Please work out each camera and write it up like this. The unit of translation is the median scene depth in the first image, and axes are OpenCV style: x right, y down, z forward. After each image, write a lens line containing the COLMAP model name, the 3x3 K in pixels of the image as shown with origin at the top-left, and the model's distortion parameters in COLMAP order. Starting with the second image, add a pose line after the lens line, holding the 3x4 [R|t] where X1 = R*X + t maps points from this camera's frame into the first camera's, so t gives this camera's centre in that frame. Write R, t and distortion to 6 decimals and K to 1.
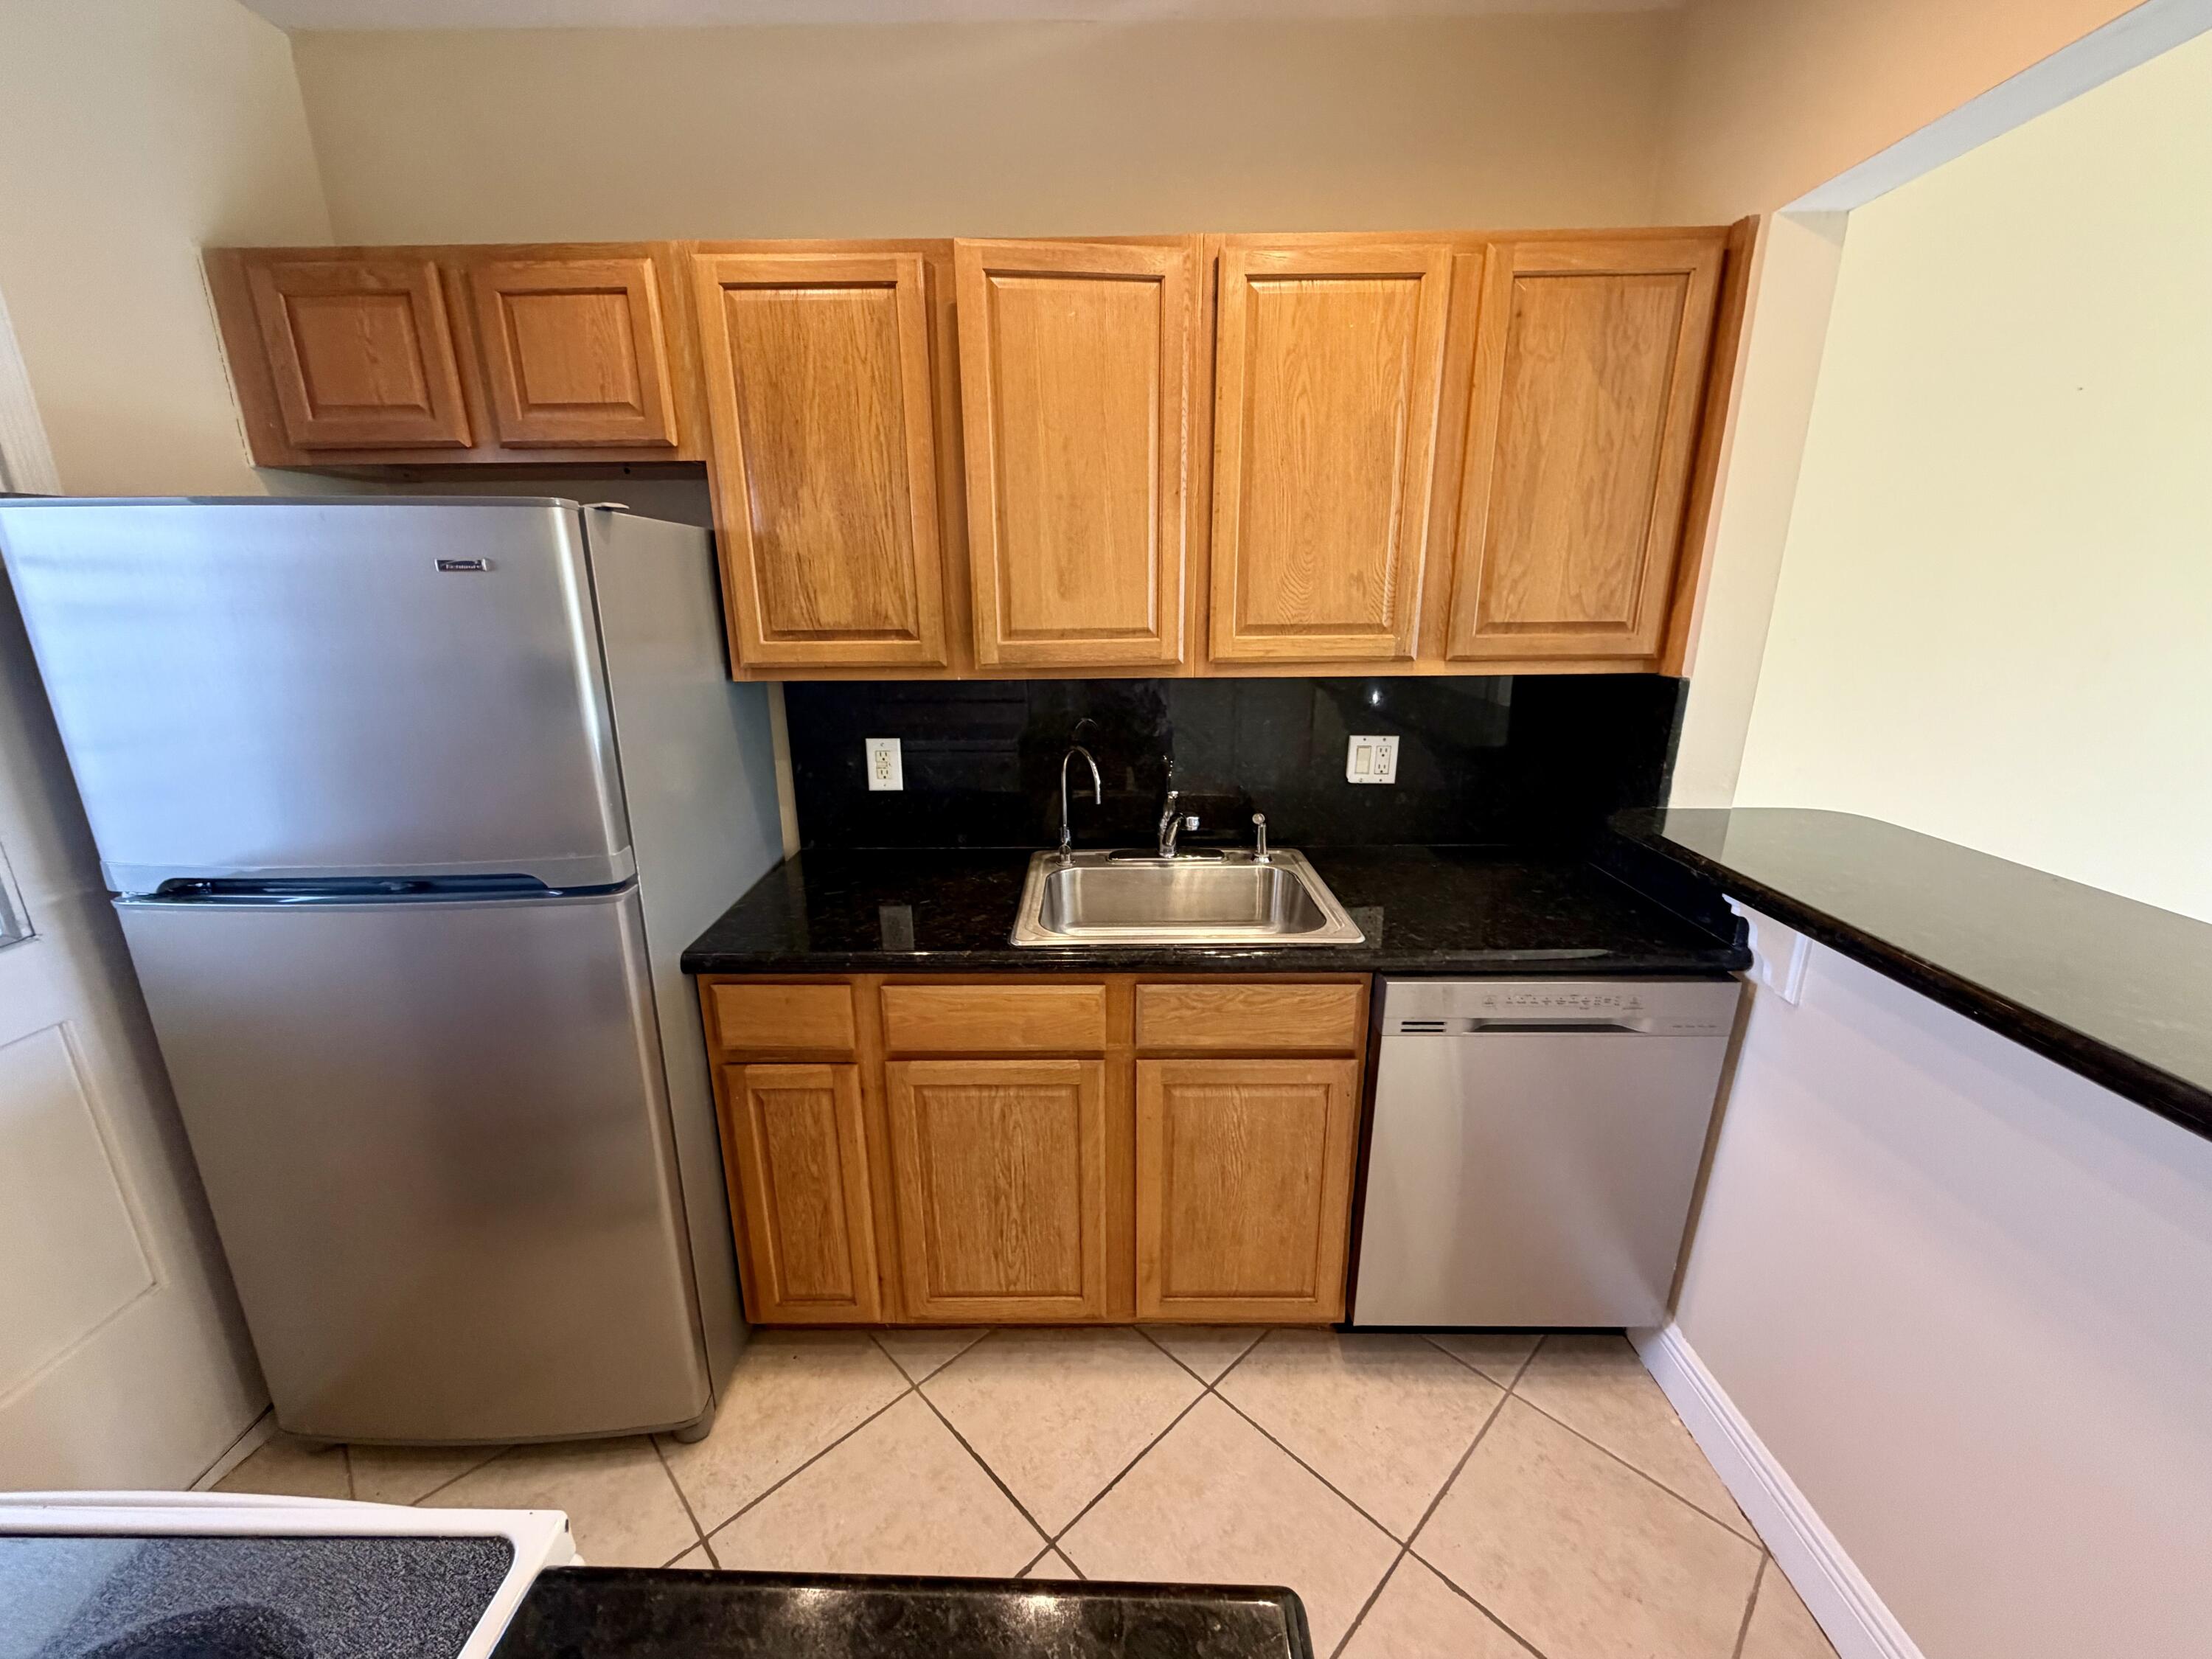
lens RADIAL K [[876.7, 0, 1105.2], [0, 876.7, 830.8], [0, 0, 1]] dist [-0.004243, -0.000058]
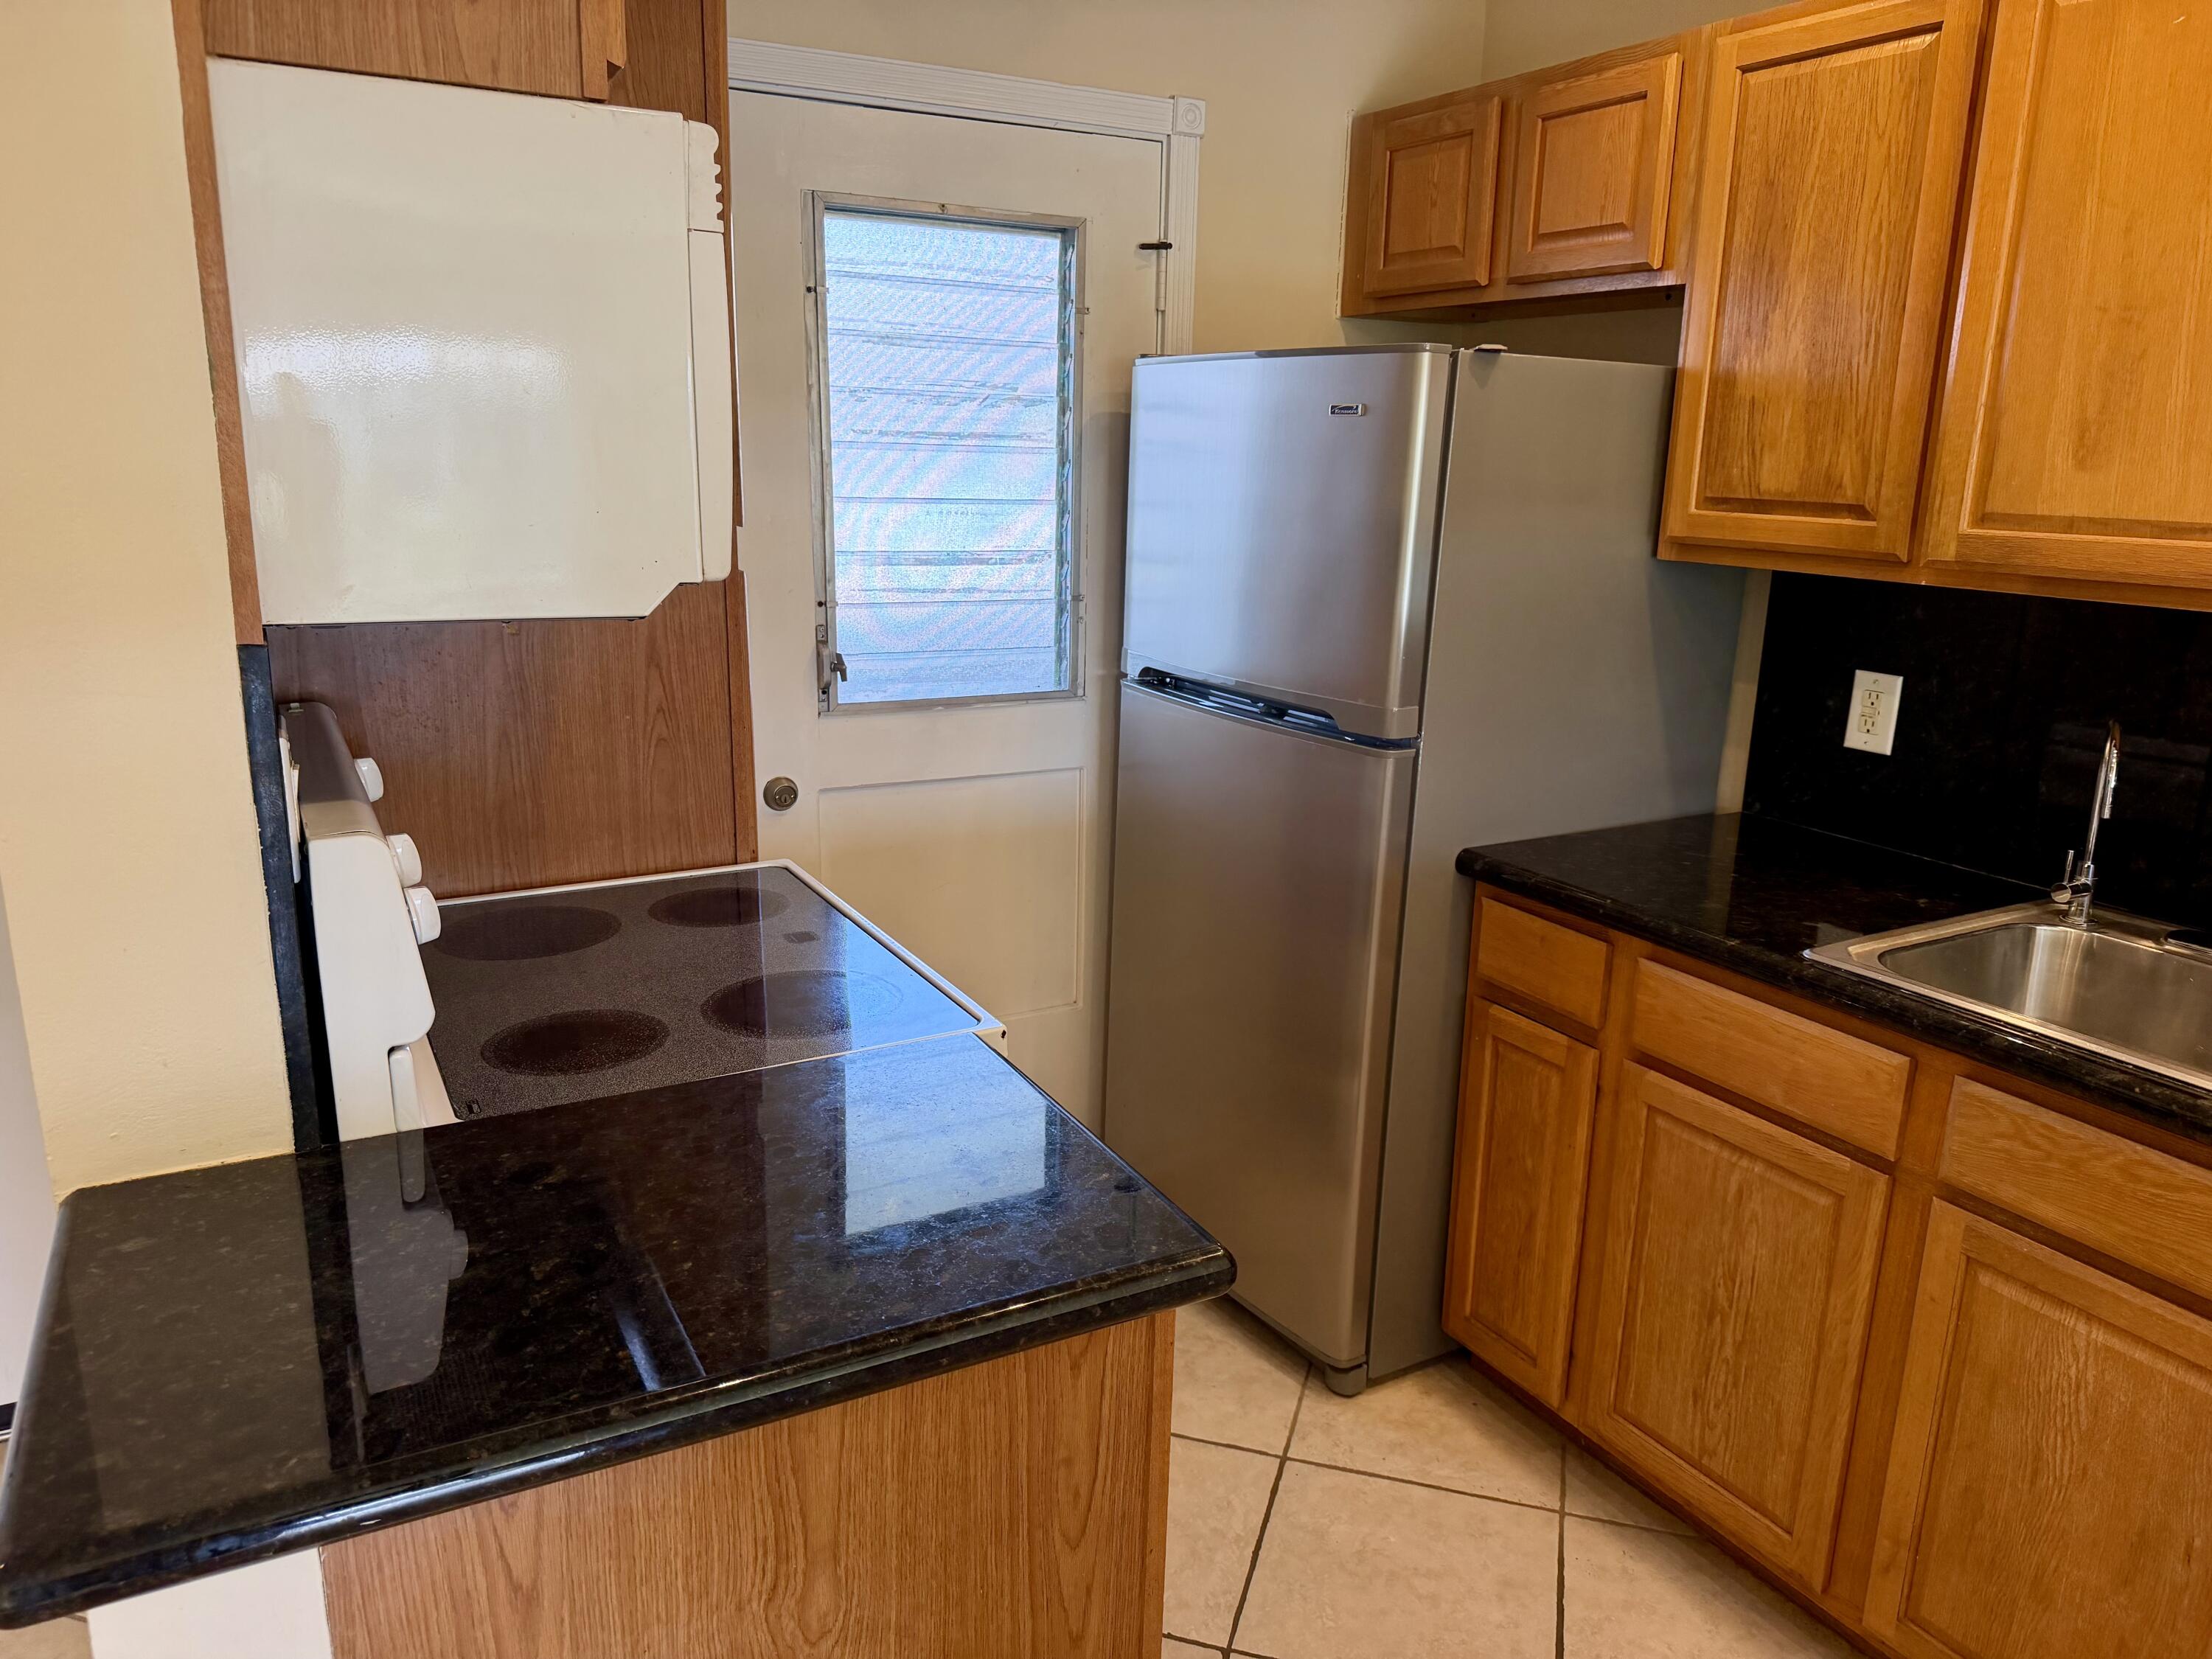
lens RADIAL K [[1589.8, 0, 1097.9], [0, 1589.8, 847.1], [0, 0, 1]] dist [-0.010402, -0.021099]
pose [[0.482174, 0.232085, -0.844775, 0.645298], [-0.258520, 0.959026, 0.115917, 0.045650], [0.837064, 0.162499, 0.522416, -0.130943]]
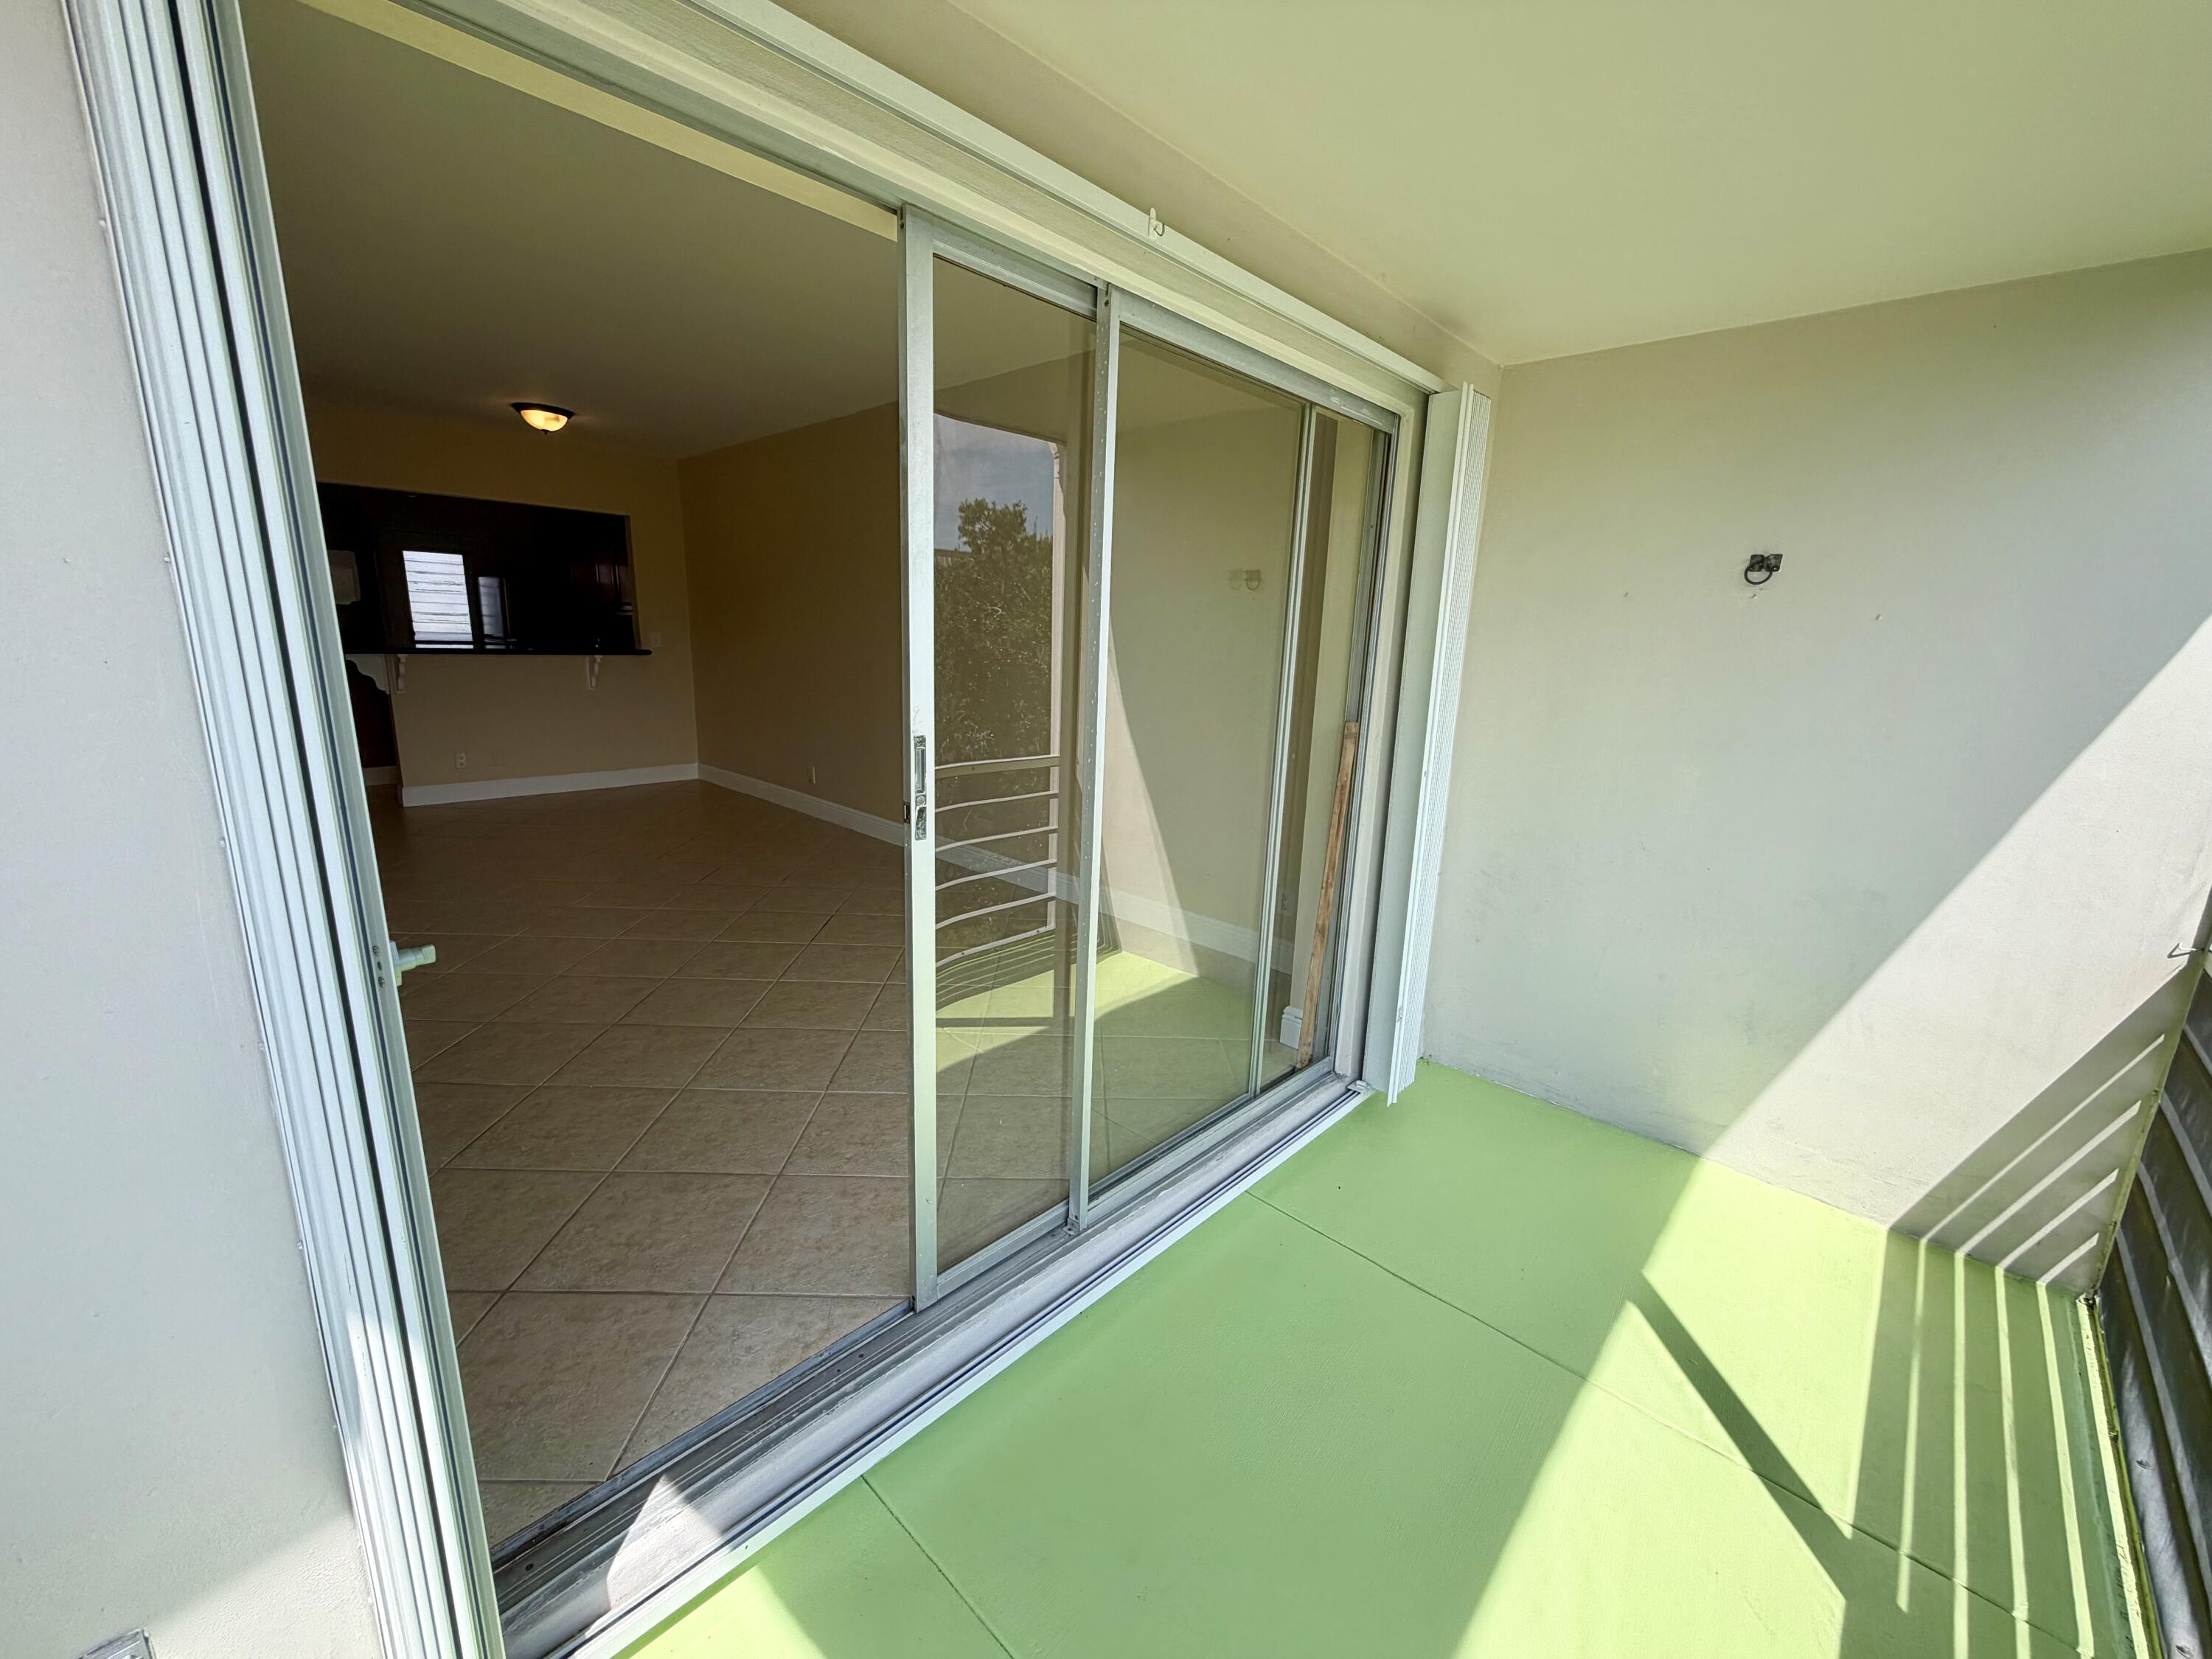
lens RADIAL K [[876.7, 0, 1115.1], [0, 876.7, 836.3], [0, 0, 1]] dist [-0.004243, -0.000058]
pose [[0.736911, 0.187345, -0.649510, 5.563607], [-0.223949, 0.974229, 0.026922, 0.235517], [0.637815, 0.125617, 0.759876, -0.624859]]
